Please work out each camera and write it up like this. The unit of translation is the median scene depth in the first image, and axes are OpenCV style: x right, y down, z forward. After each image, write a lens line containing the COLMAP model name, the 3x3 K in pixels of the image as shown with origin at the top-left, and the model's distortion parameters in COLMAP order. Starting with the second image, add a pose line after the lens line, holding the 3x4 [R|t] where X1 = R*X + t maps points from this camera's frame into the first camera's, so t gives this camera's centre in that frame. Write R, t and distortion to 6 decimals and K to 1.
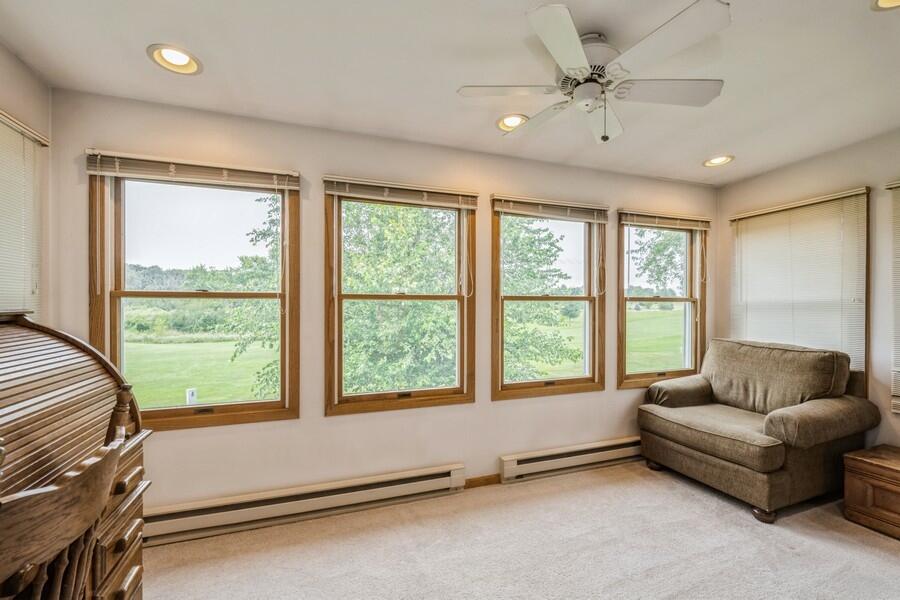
lens RADIAL K [[388.9, 0, 453.7], [0, 388.9, 306.7], [0, 0, 1]] dist [0.000392, -0.000037]
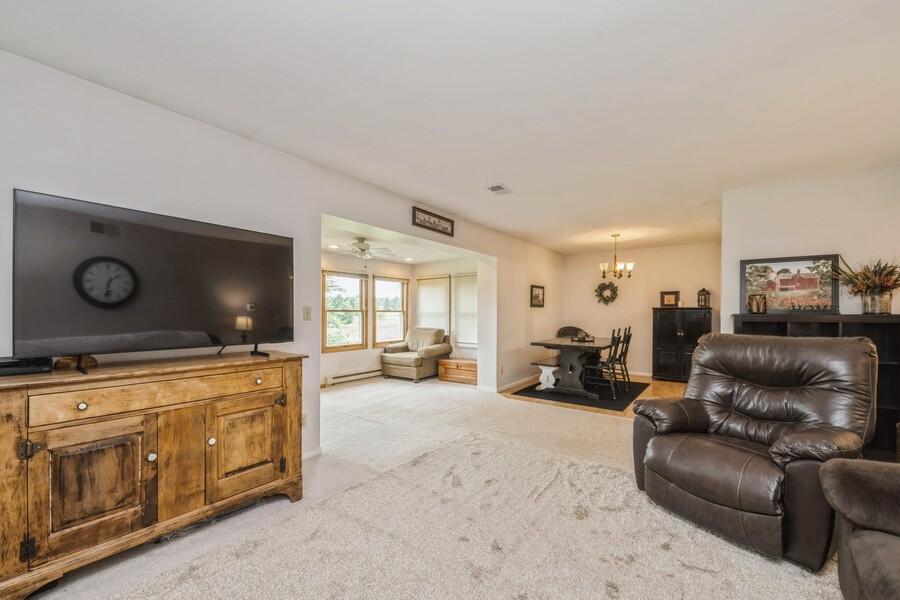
lens RADIAL K [[362.8, 0, 453.5], [0, 362.8, 310.2], [0, 0, 1]] dist [-0.000355, -0.000106]
pose [[0.831832, 0.005686, 0.554999, -0.445494], [0.002133, 0.999907, -0.013442, 0.006524], [-0.555024, 0.012365, 0.831742, -1.245414]]
